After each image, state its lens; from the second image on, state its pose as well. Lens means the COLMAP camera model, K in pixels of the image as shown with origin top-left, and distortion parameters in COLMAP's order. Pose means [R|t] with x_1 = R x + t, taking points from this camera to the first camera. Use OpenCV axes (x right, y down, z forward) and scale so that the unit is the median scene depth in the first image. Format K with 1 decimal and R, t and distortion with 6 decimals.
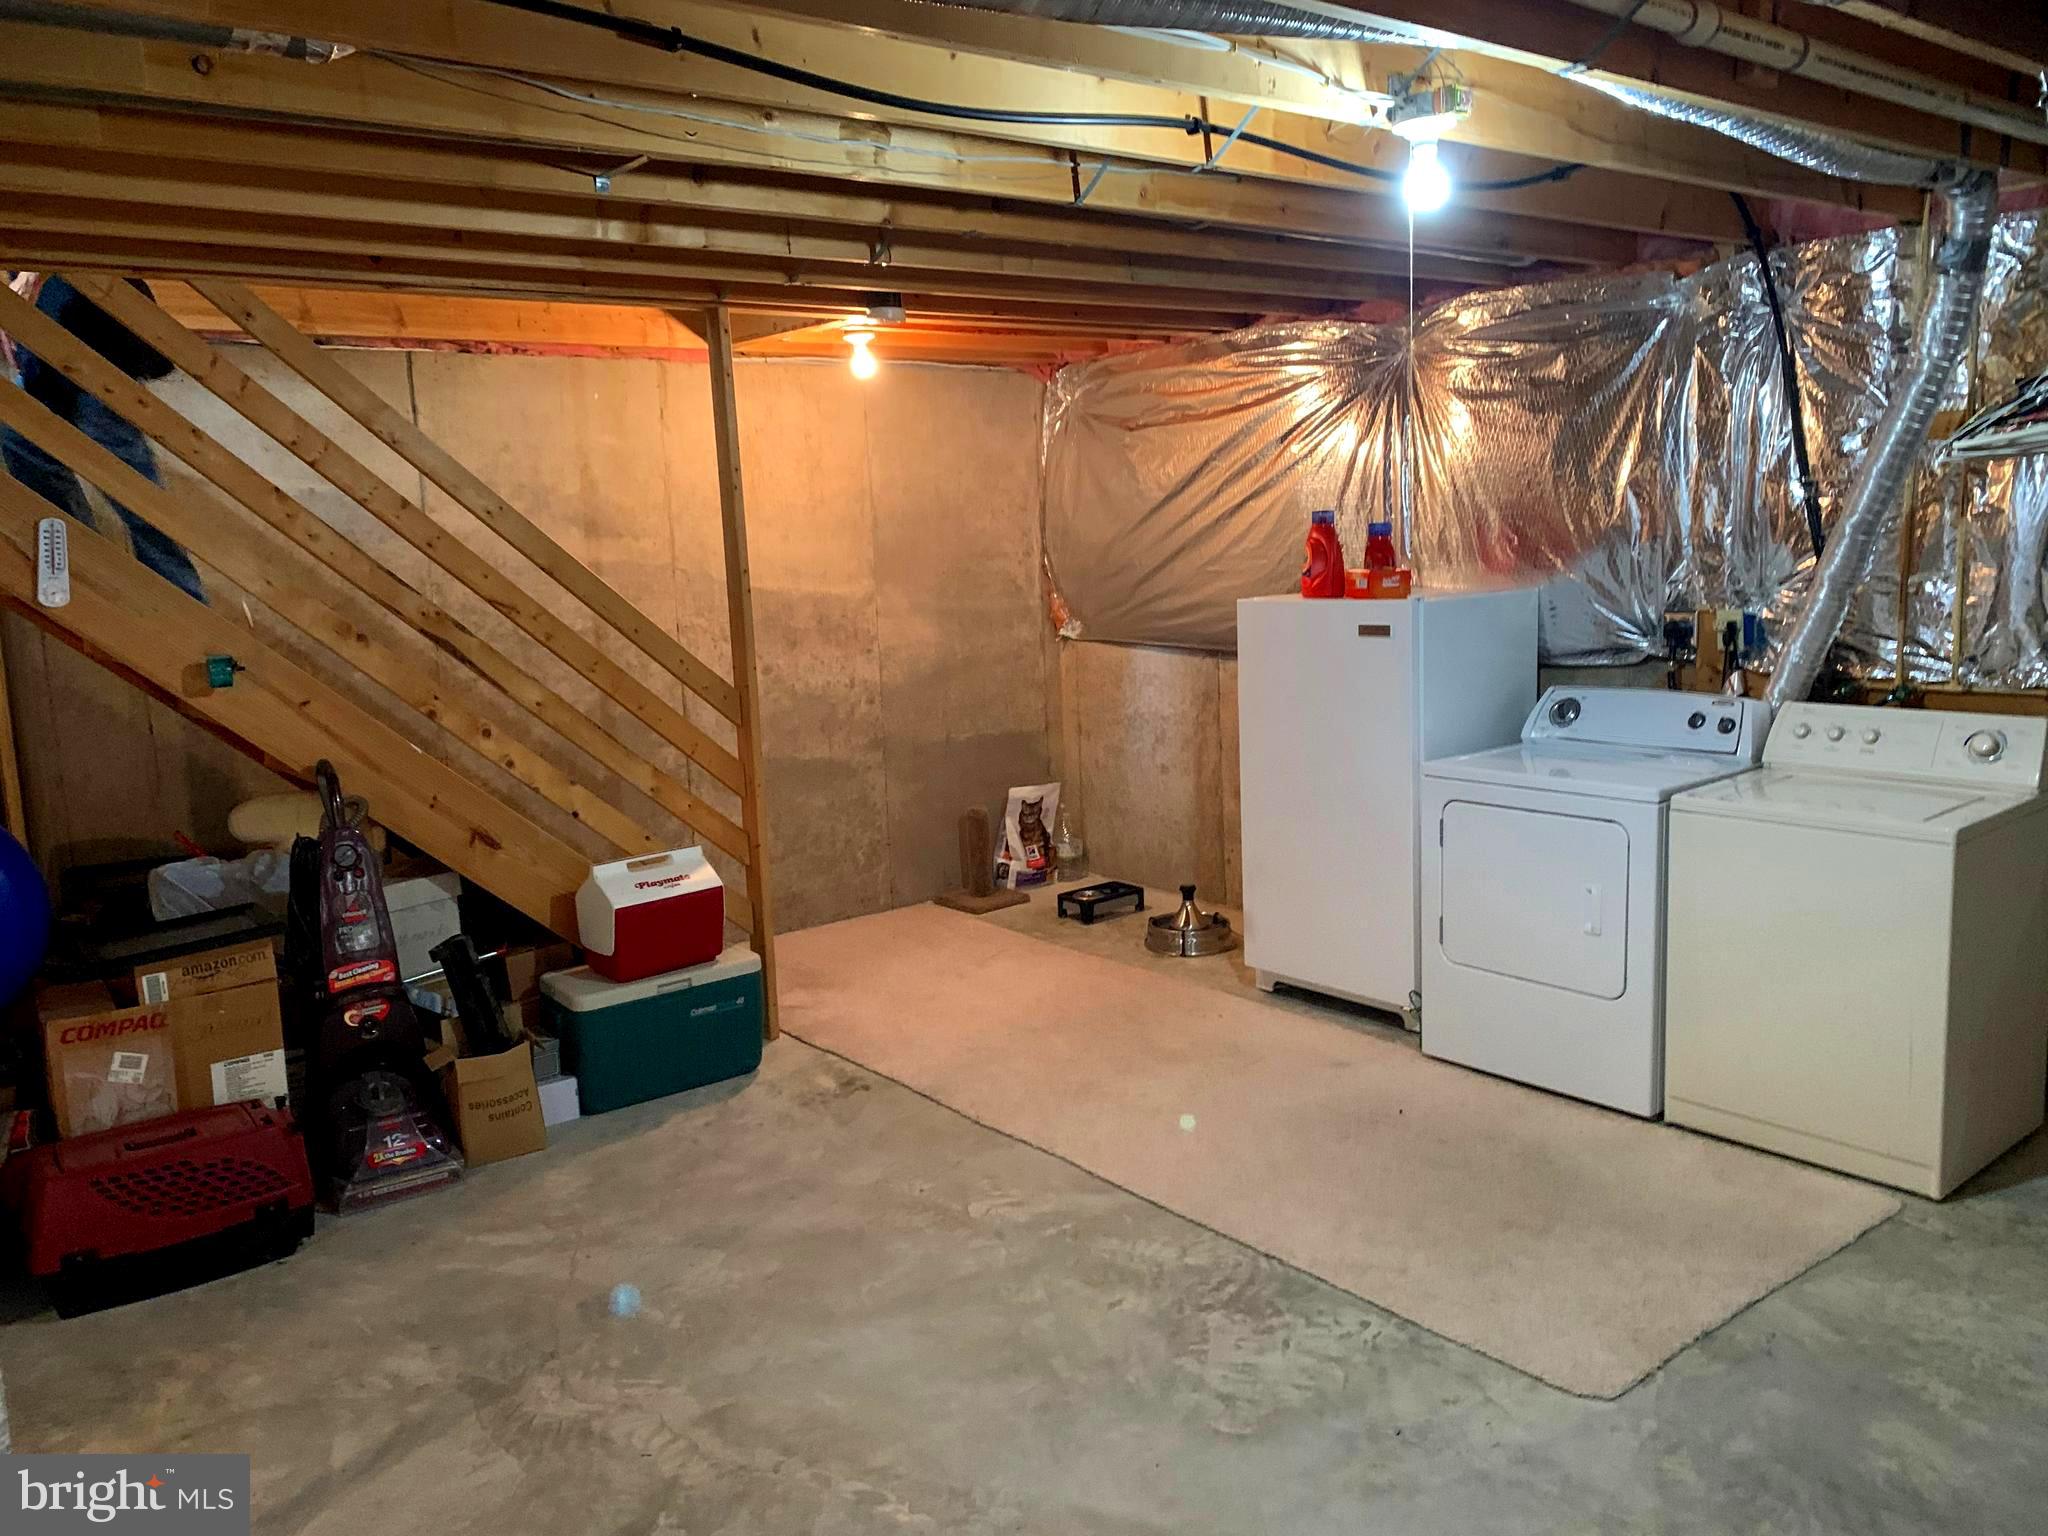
lens RADIAL K [[1574.4, 0, 971.5], [0, 1574.4, 720.8], [0, 0, 1]] dist [0.050011, -0.051244]
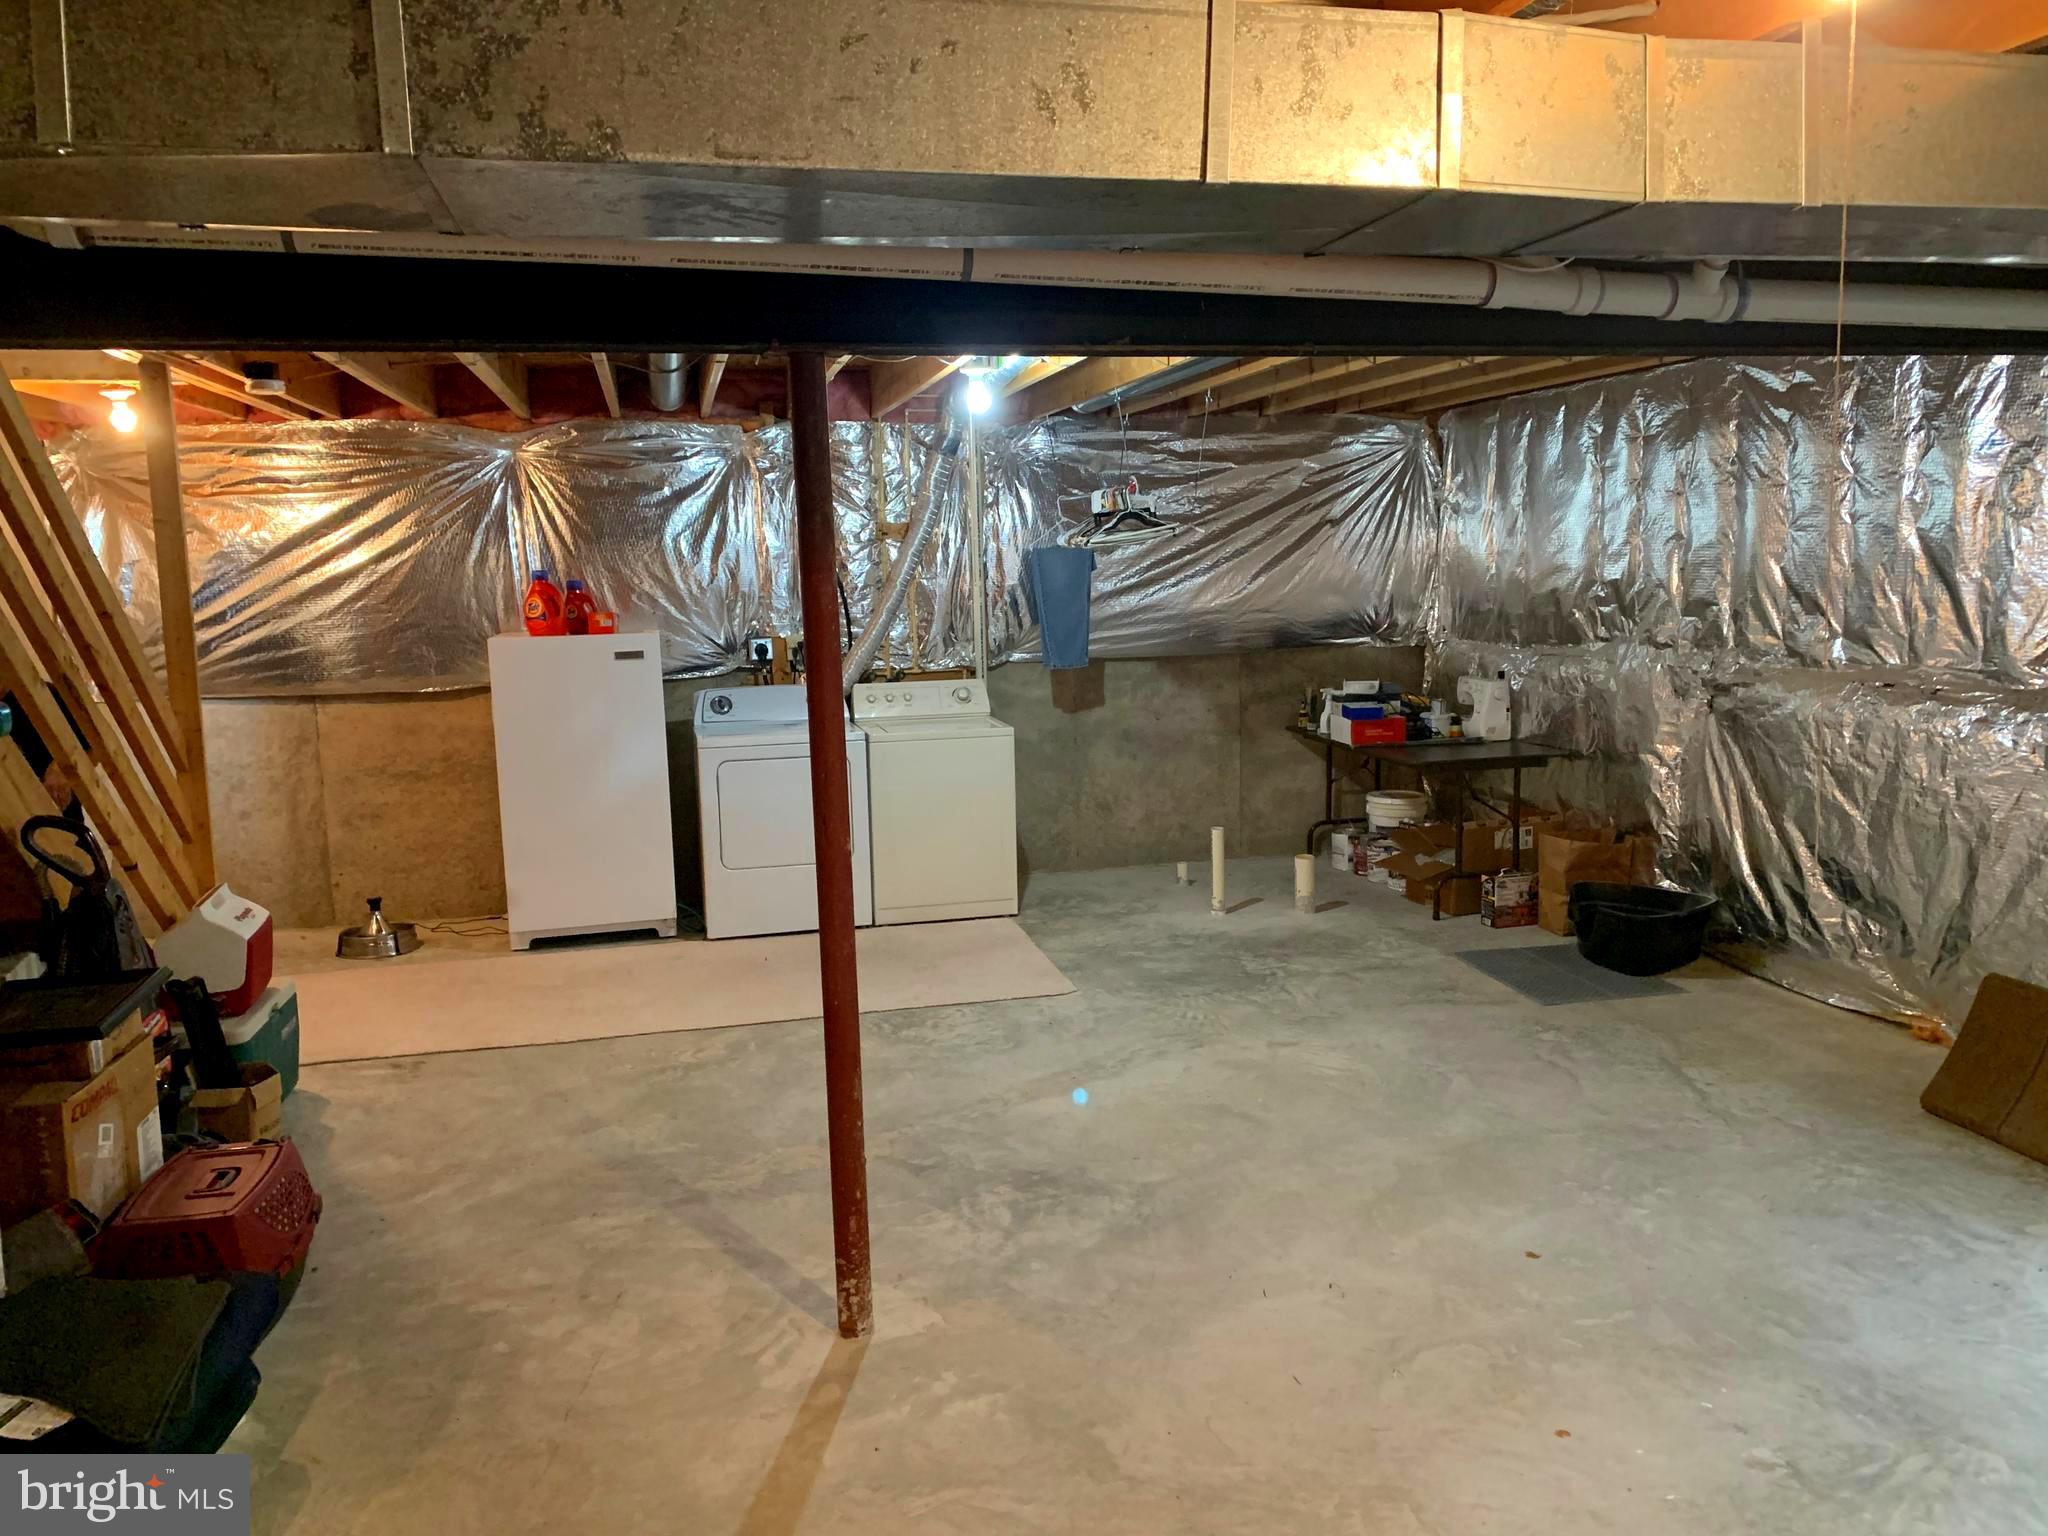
lens RADIAL K [[1574.4, 0, 1030.2], [0, 1574.4, 763.0], [0, 0, 1]] dist [0.050011, -0.051244]
pose [[0.422724, -0.090768, 0.901701, -1.134119], [0.123375, 0.991472, 0.041966, 0.029902], [-0.897821, 0.093507, 0.430318, 0.110108]]
